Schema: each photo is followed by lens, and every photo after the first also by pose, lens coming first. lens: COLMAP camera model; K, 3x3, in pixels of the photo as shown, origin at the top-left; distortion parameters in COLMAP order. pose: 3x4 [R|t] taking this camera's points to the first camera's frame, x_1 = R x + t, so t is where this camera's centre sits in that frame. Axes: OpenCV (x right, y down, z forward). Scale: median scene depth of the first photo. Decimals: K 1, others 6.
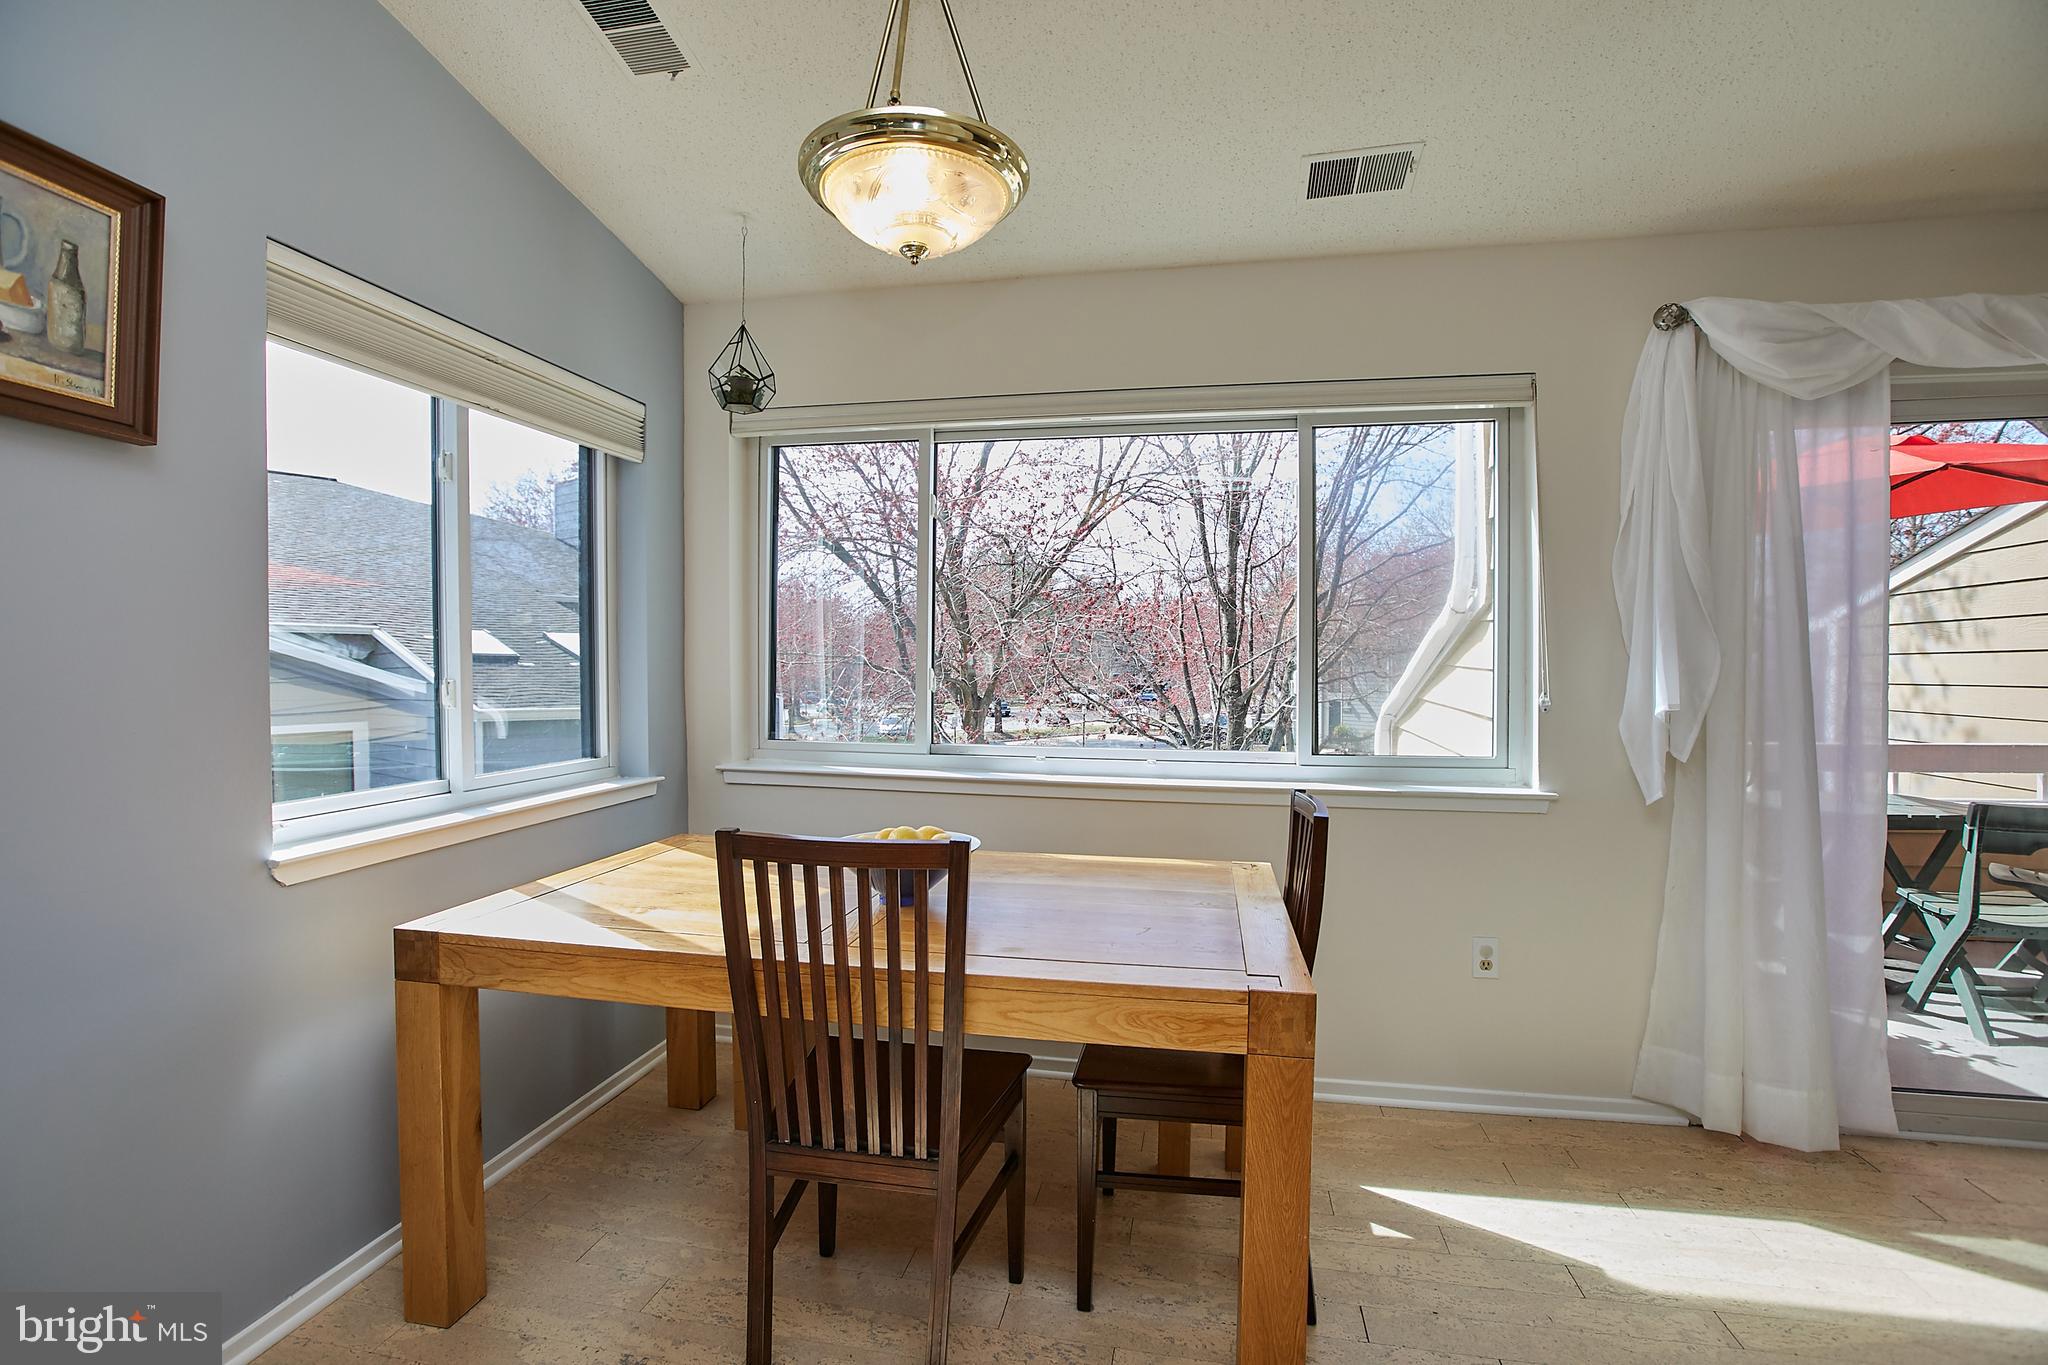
lens RADIAL K [[942.5, 0, 1009.2], [0, 942.5, 677.8], [0, 0, 1]] dist [-0.049023, 0.021346]
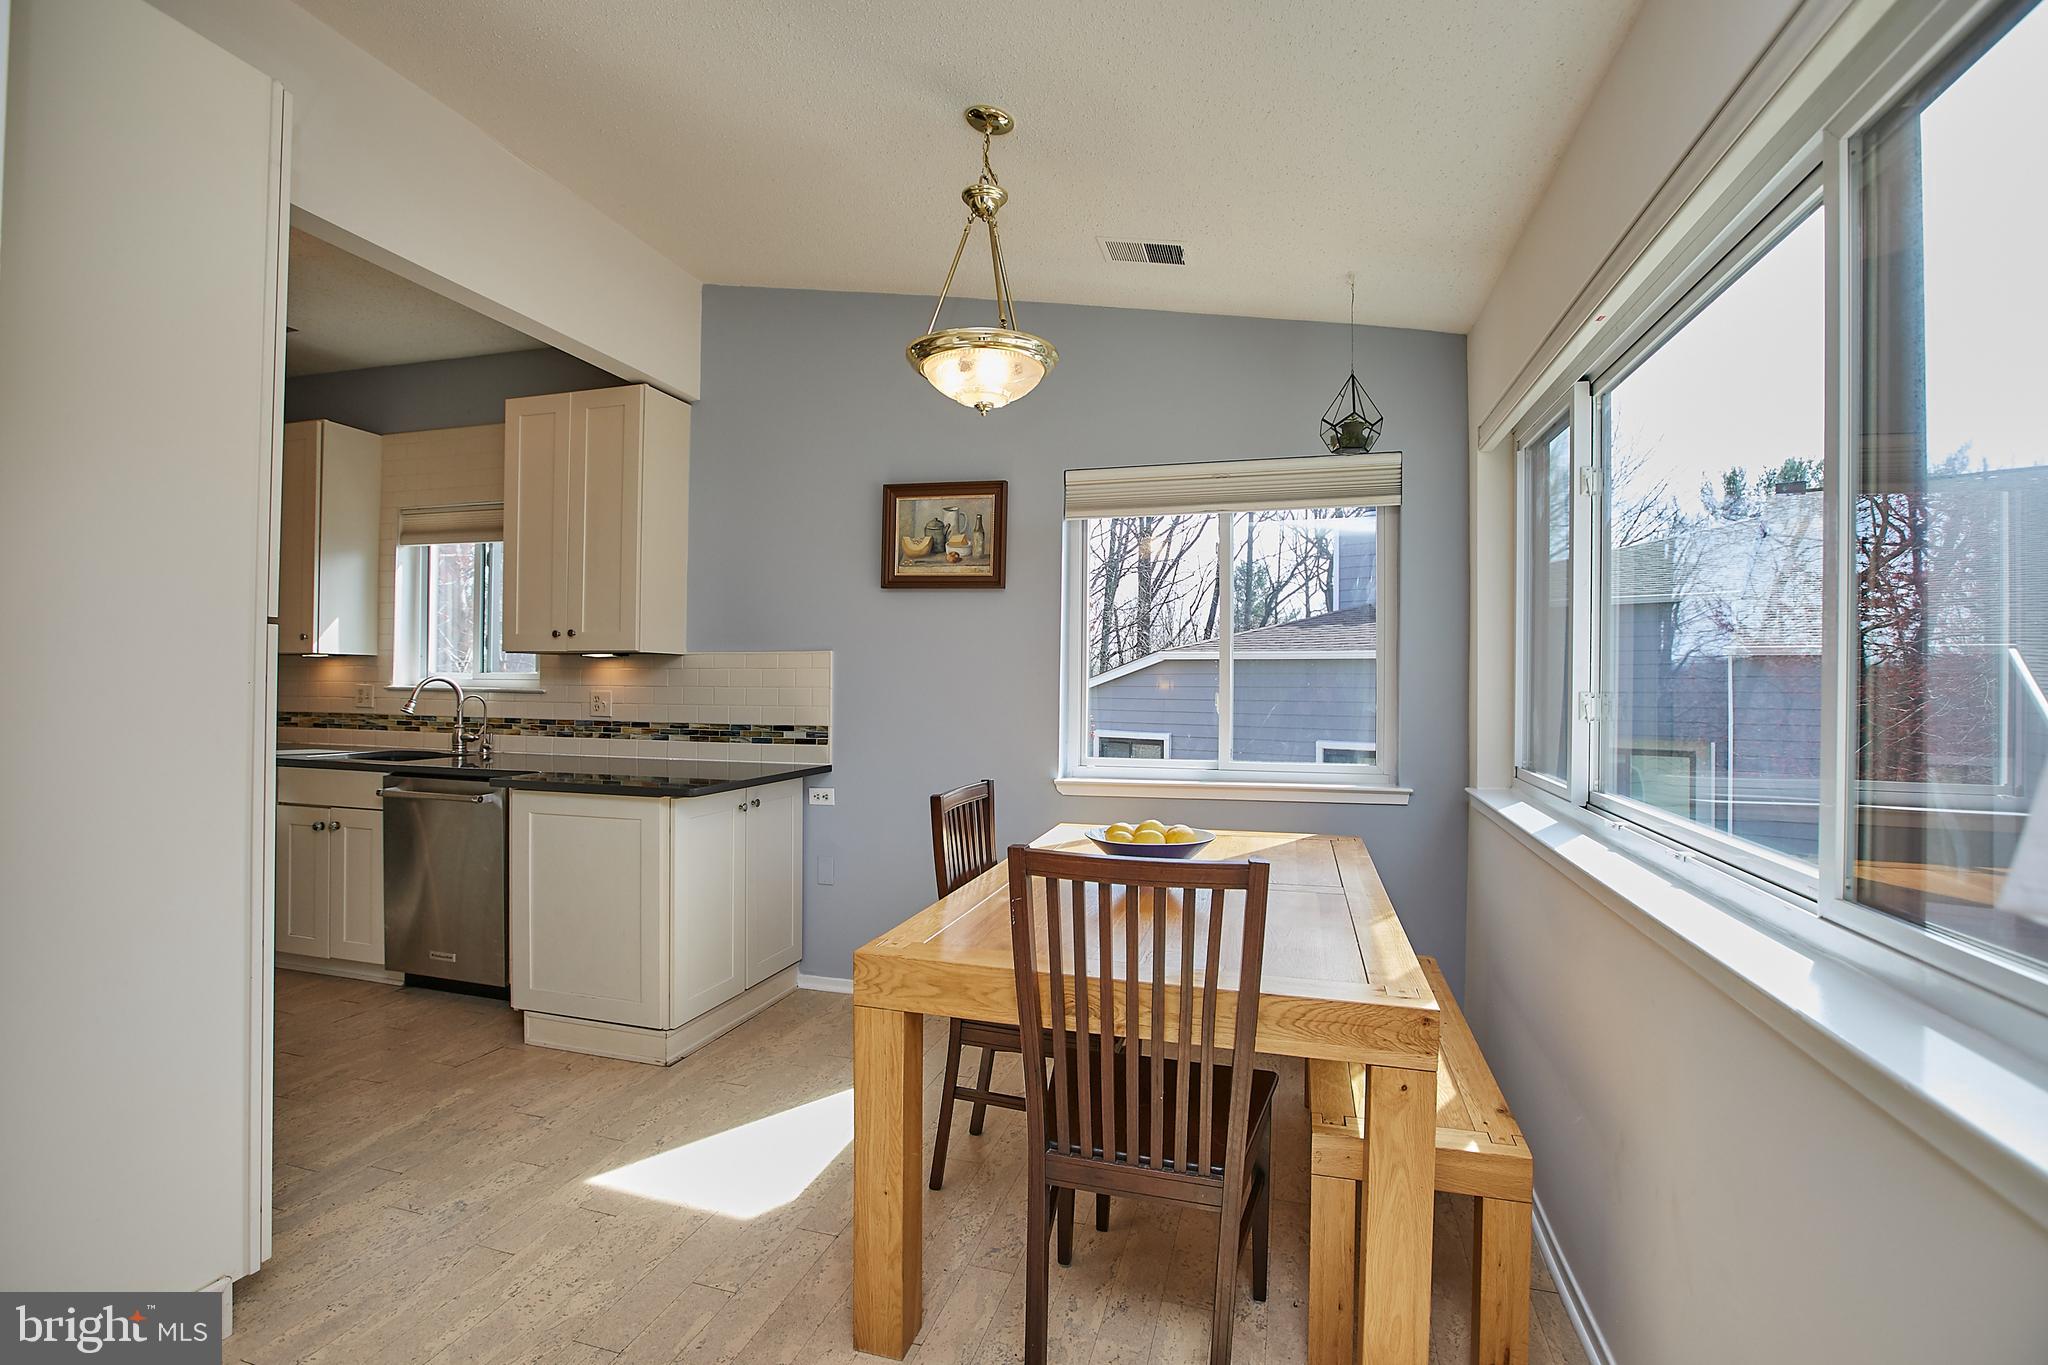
lens RADIAL K [[942.5, 0, 1009.2], [0, 942.5, 677.8], [0, 0, 1]] dist [-0.049023, 0.021346]
pose [[-0.082593, -0.006224, -0.996564, 0.872889], [-0.021615, 0.999756, -0.004453, -0.009217], [0.996349, 0.021173, -0.082707, 0.735642]]
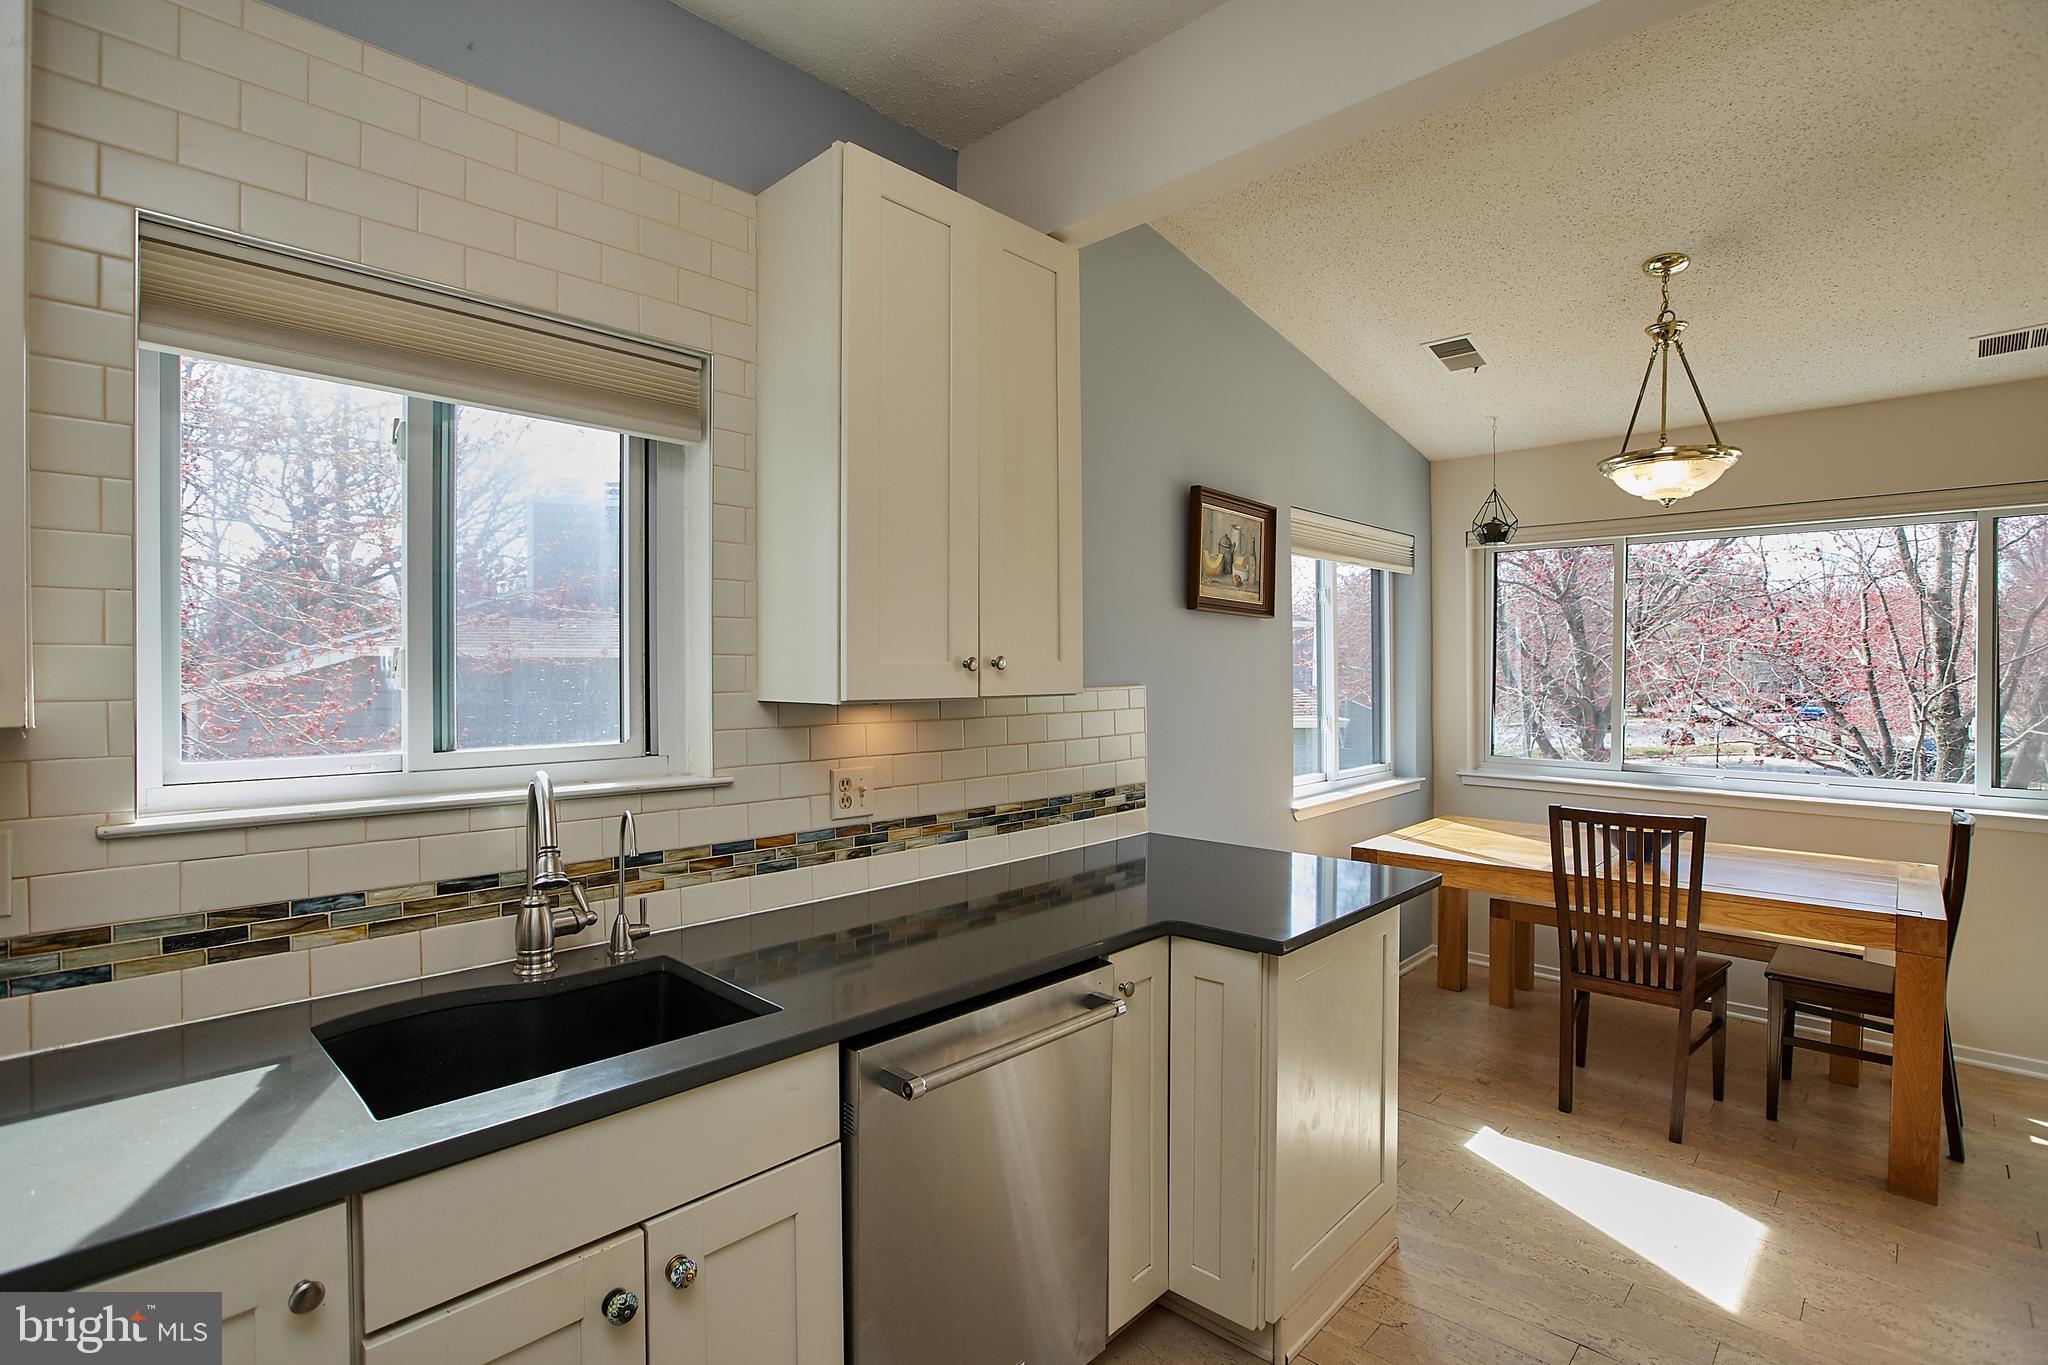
lens RADIAL K [[950.1, 0, 1024.1], [0, 950.1, 685.8], [0, 0, 1]] dist [-0.056605, 0.018242]
pose [[0.845971, 0.004584, -0.533210, -0.126511], [-0.003823, 0.999989, 0.002531, -0.055673], [0.533216, -0.000103, 0.845979, -0.773993]]
